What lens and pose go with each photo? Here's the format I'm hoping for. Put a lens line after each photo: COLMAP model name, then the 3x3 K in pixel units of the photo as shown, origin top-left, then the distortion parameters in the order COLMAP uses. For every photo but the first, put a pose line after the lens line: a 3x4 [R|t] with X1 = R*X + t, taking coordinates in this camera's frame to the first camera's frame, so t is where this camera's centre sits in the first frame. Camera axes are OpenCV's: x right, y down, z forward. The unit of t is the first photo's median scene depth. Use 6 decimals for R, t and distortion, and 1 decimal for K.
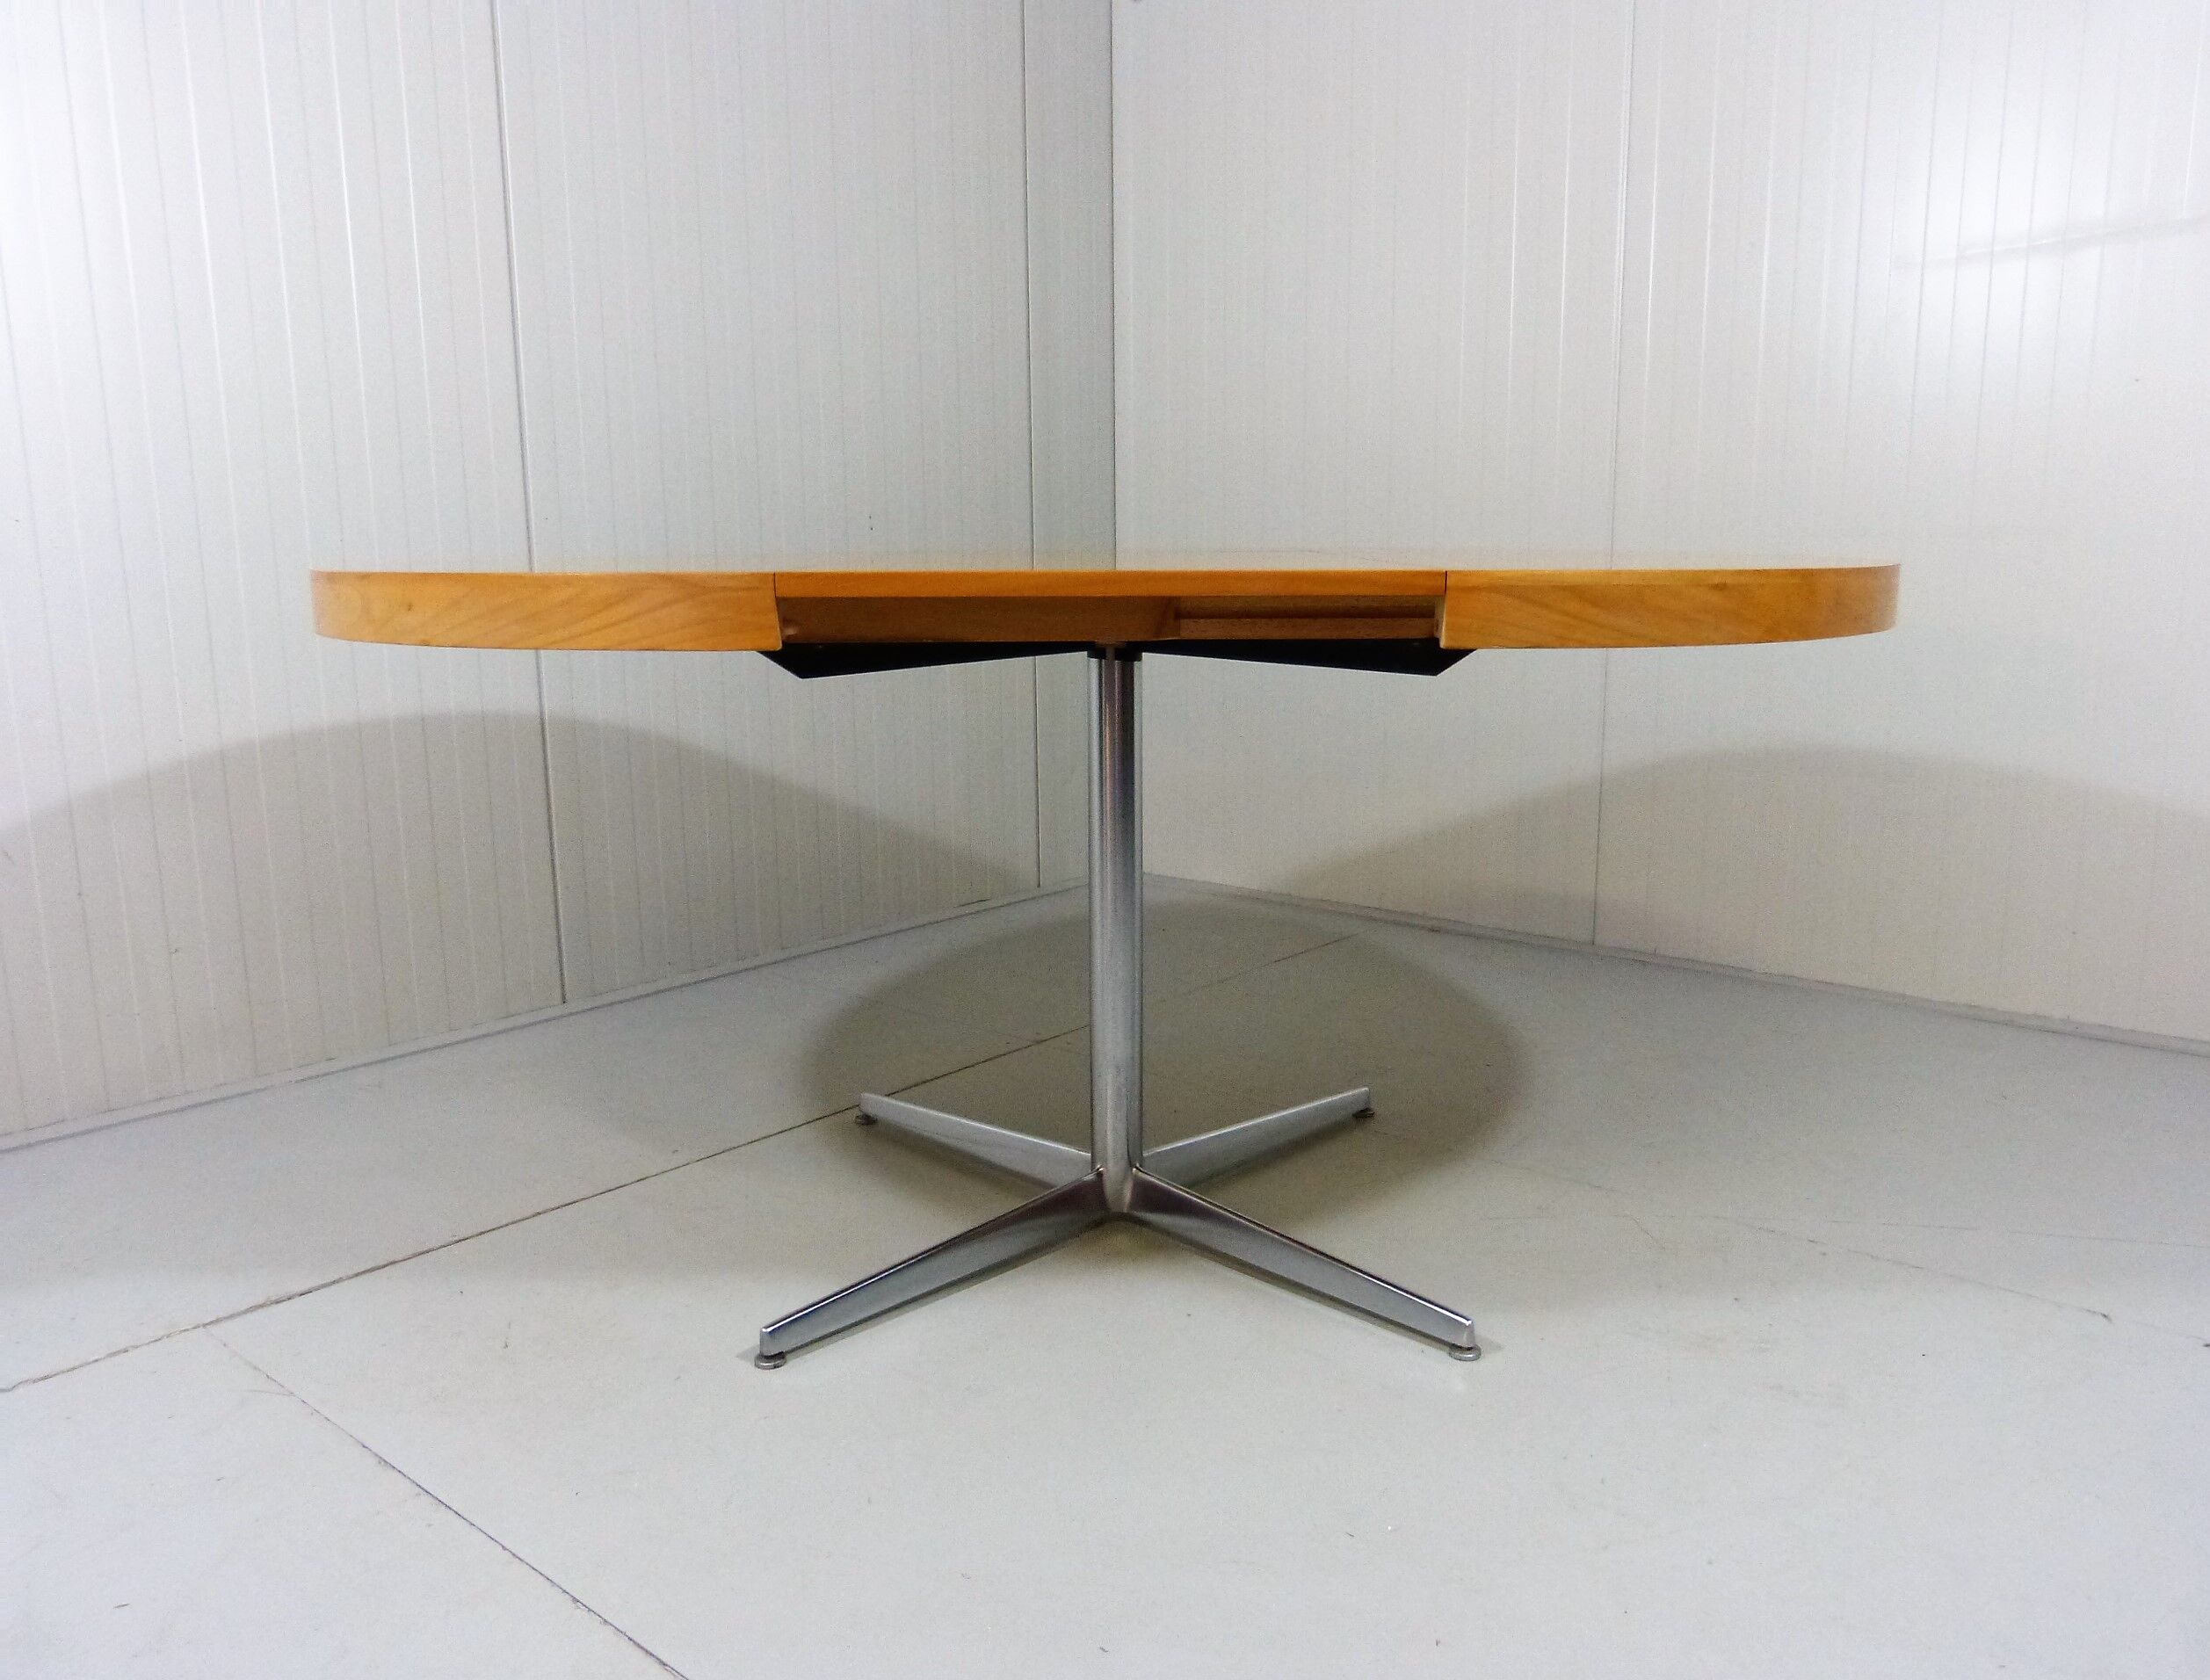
lens RADIAL K [[1704.2, 0, 1119.0], [0, 1704.2, 812.9], [0, 0, 1]] dist [-0.032726, 0.003921]
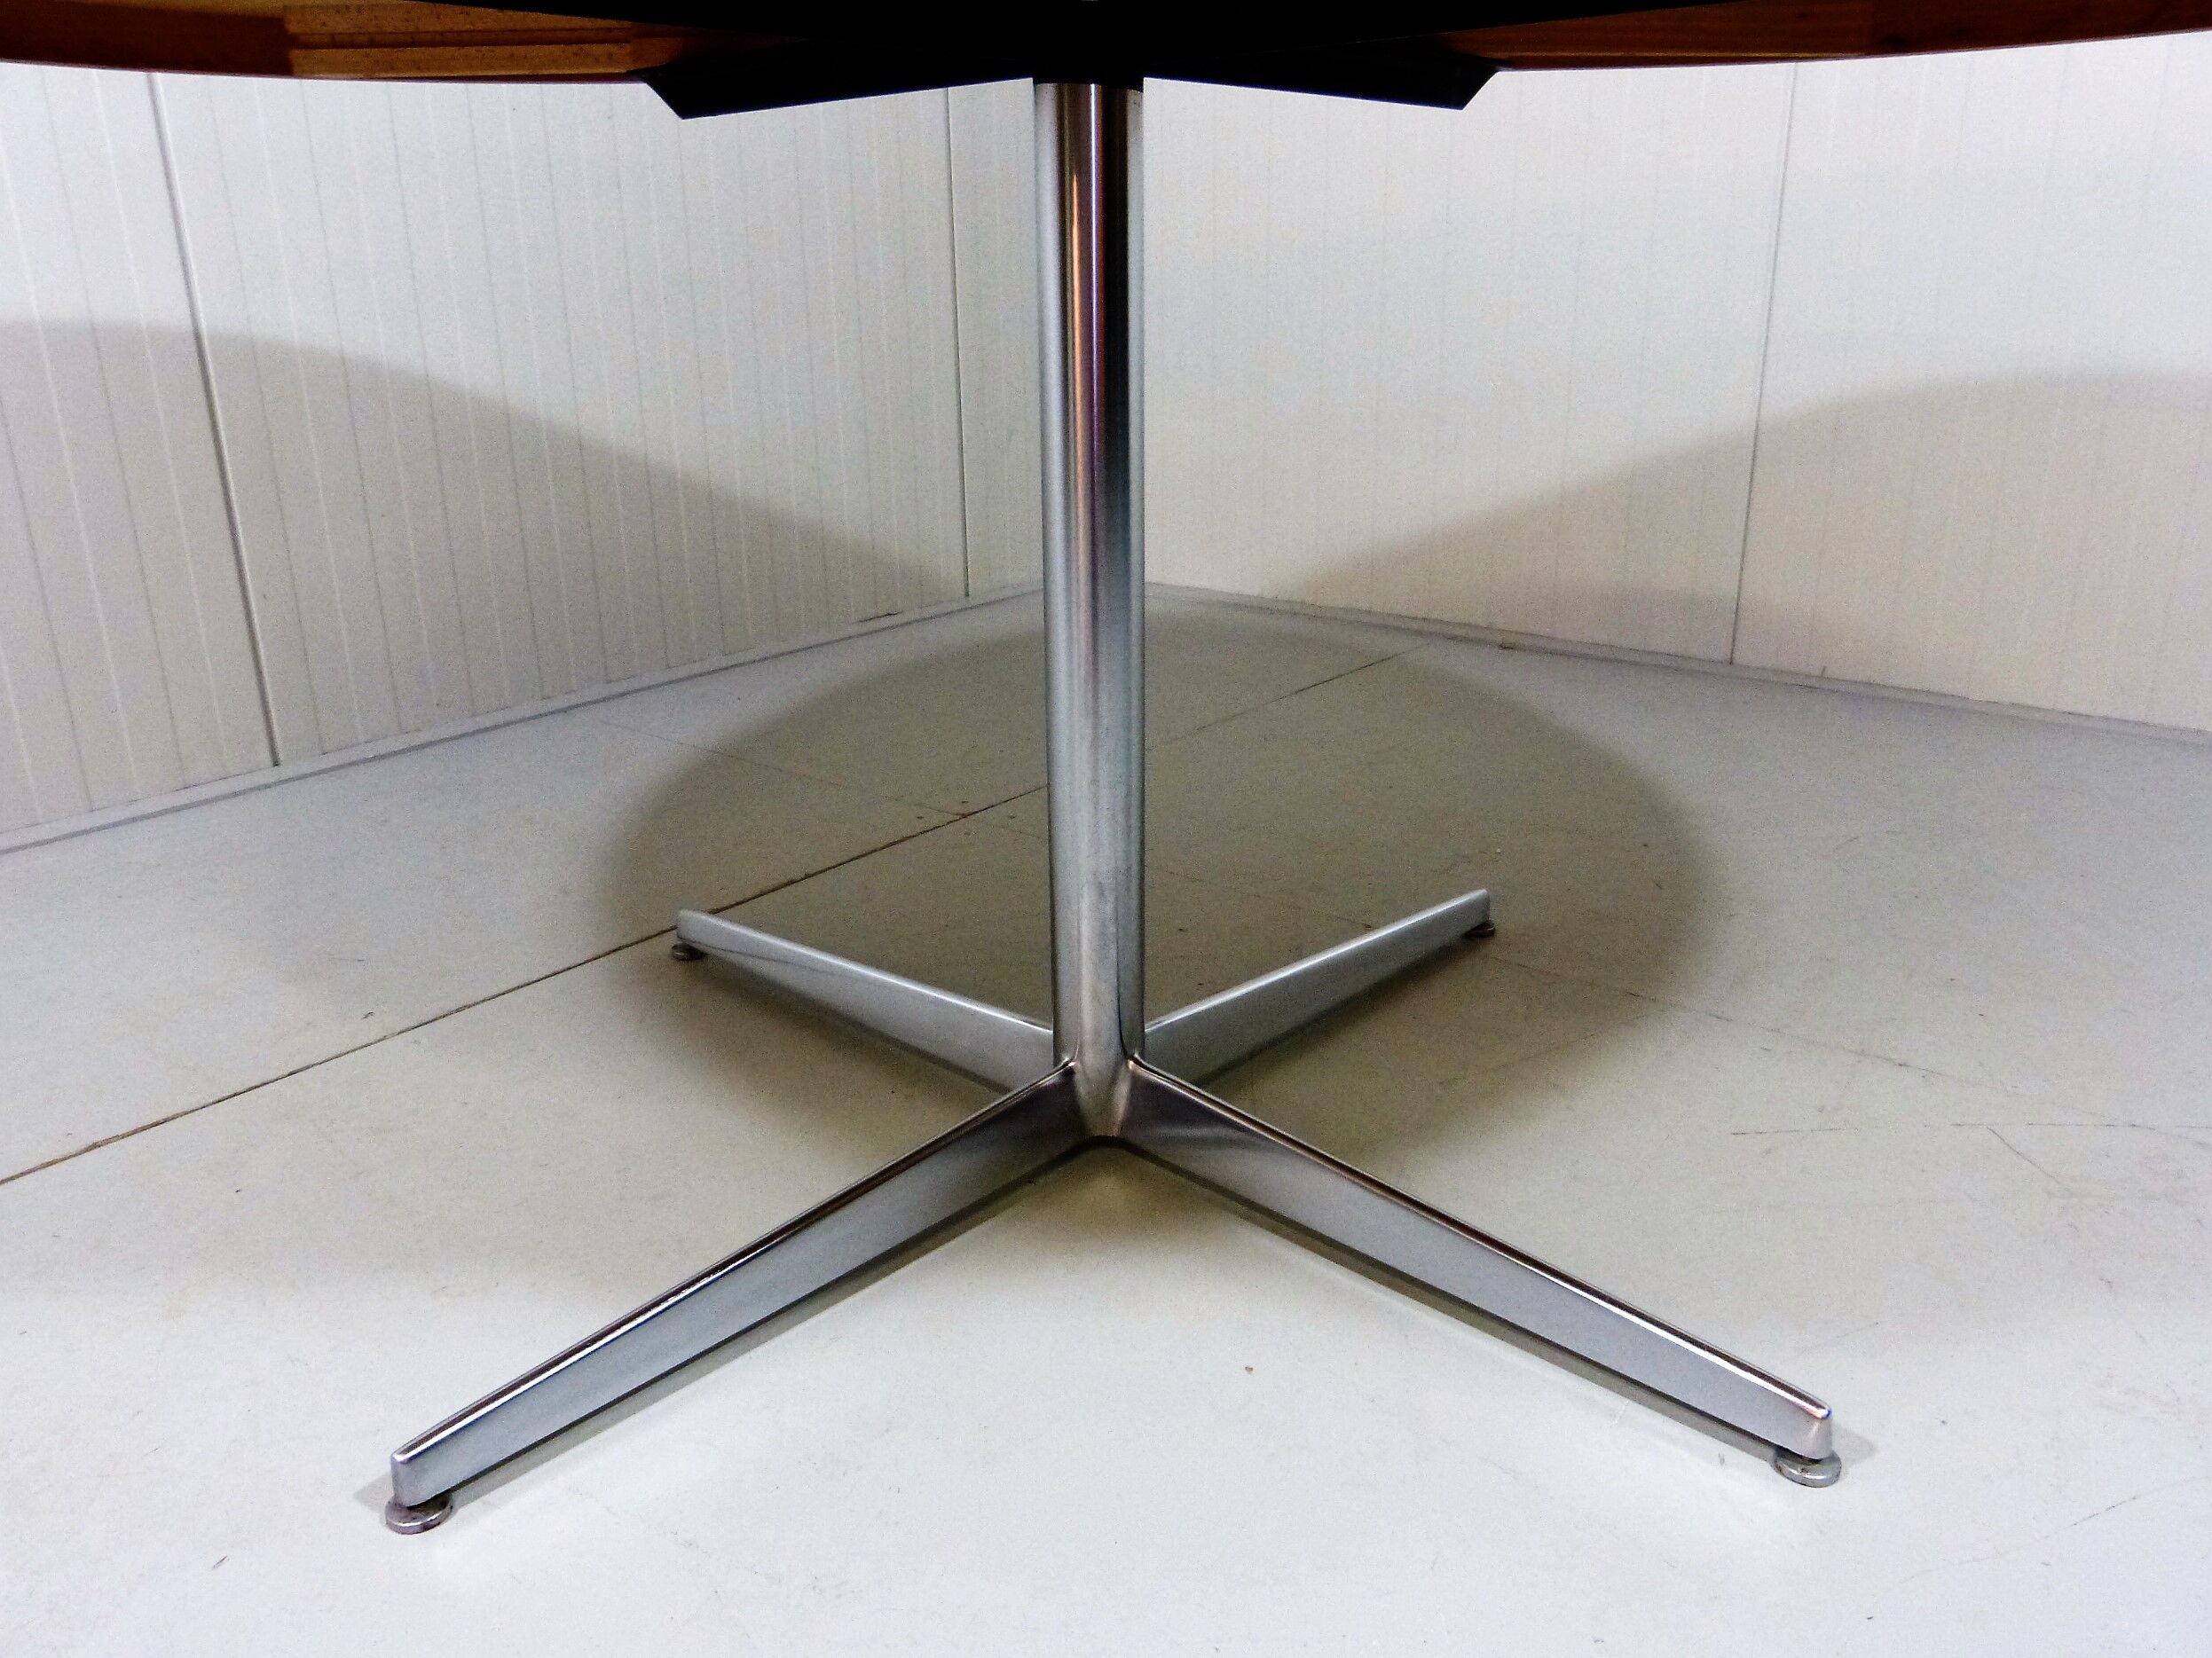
lens RADIAL K [[1731.8, 0, 1106.0], [0, 1731.8, 829.0], [0, 0, 1]] dist [-0.029897, -0.002772]
pose [[0.999602, -0.013216, 0.024941, -0.010496], [0.008922, 0.986246, 0.165042, 0.032156], [-0.026779, -0.164754, 0.985971, 0.376406]]
